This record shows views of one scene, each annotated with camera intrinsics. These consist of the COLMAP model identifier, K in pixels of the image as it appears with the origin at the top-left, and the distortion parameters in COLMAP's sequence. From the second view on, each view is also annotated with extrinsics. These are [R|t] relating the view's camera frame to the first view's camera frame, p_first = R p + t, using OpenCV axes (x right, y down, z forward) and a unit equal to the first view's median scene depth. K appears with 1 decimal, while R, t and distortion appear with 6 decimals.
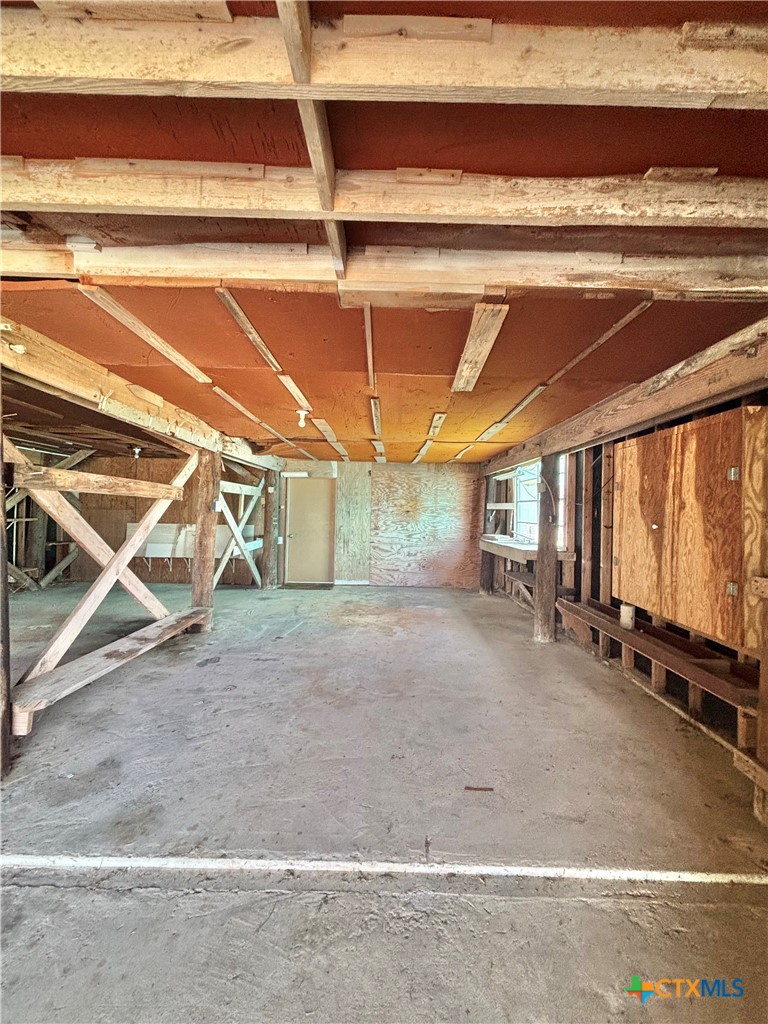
lens RADIAL K [[418.4, 0, 384.0], [0, 418.4, 512.0], [0, 0, 1]] dist [0.000138, 0.000867]
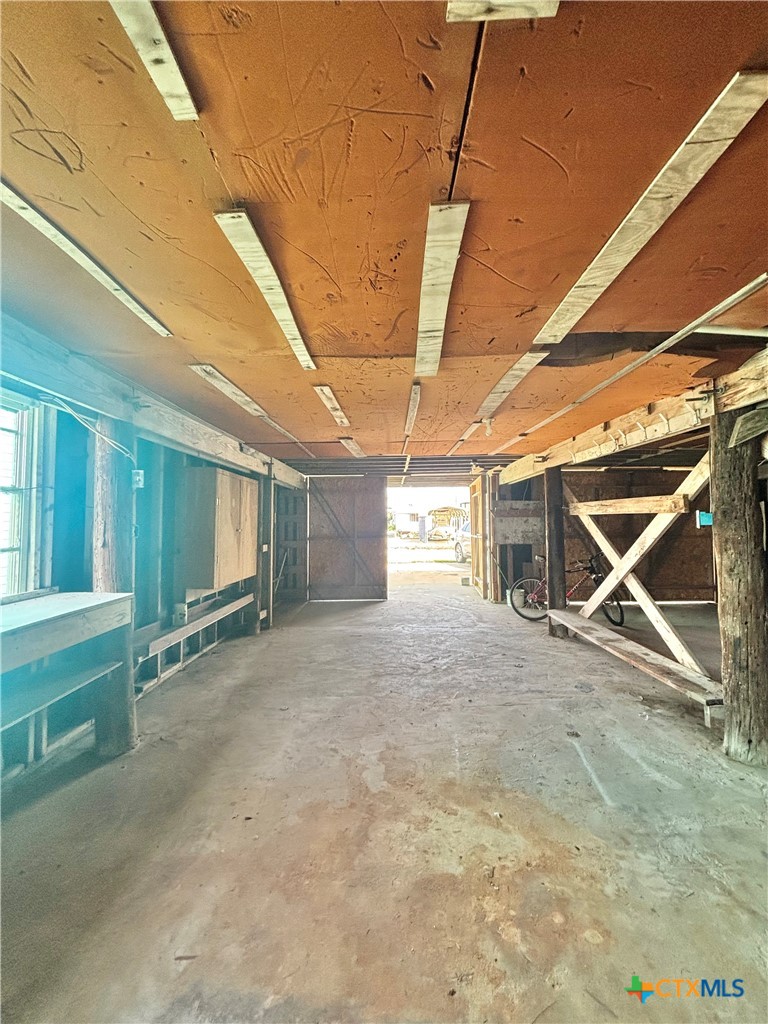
lens RADIAL K [[418.4, 0, 384.0], [0, 418.4, 512.0], [0, 0, 1]] dist [0.000138, 0.000867]
pose [[-0.999737, -0.014982, 0.017370, 0.021282], [-0.015489, 0.999446, -0.029448, -0.001305], [-0.016920, -0.029709, -0.999415, 1.790825]]
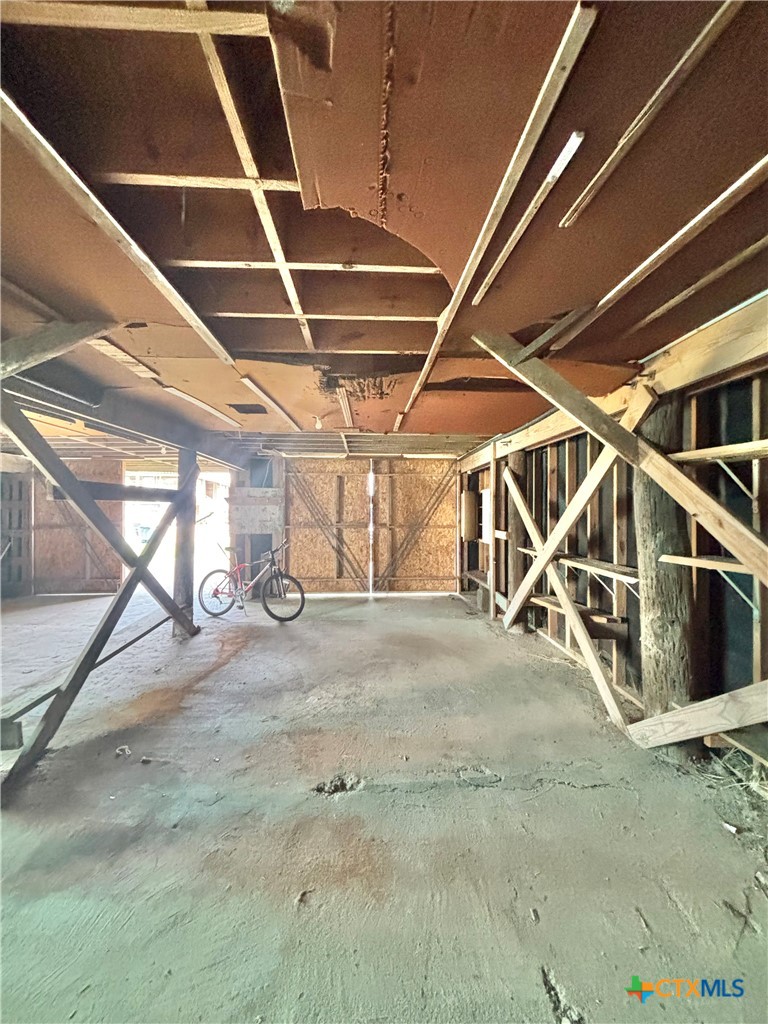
lens RADIAL K [[418.4, 0, 384.0], [0, 418.4, 512.0], [0, 0, 1]] dist [0.000138, 0.000867]
pose [[-0.998320, -0.022677, -0.053320, -0.977302], [-0.022485, 0.999738, -0.004191, -0.018602], [0.053401, -0.002985, -0.998569, 1.700248]]
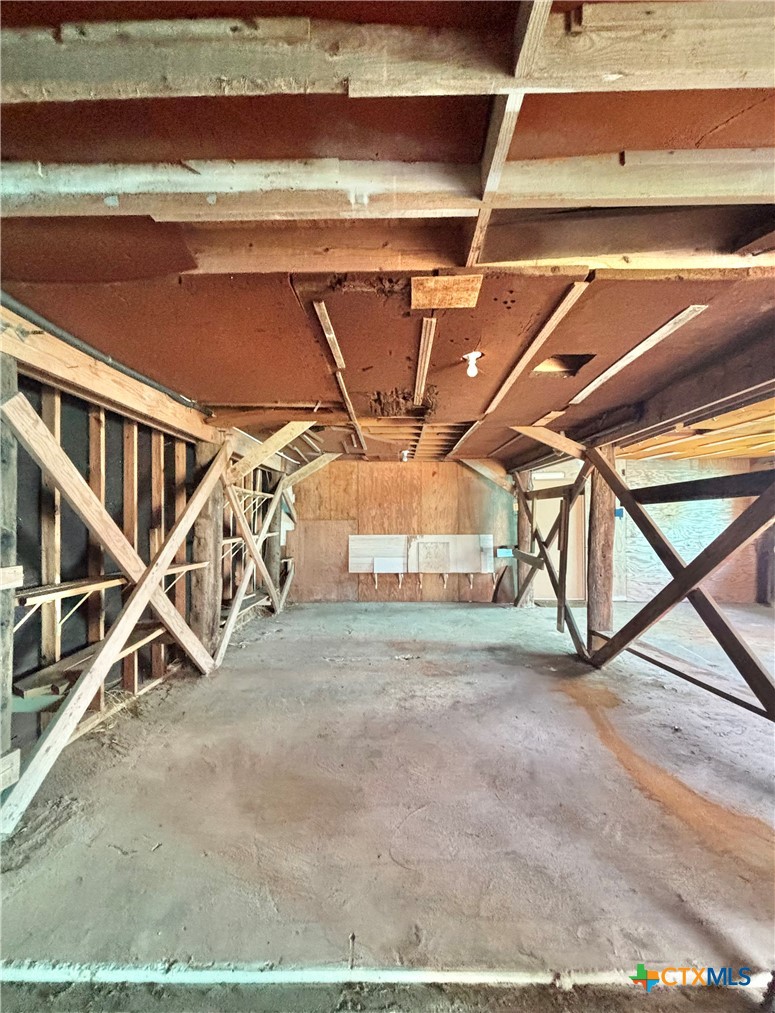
lens RADIAL K [[465.8, 0, 387.5], [0, 465.8, 506.5], [0, 0, 1]] dist [0.023582, -0.000026]
pose [[0.999718, -0.022096, -0.008706, -0.990290], [0.021872, 0.999446, -0.025106, -0.015586], [0.009256, 0.024908, 0.999647, 0.033131]]
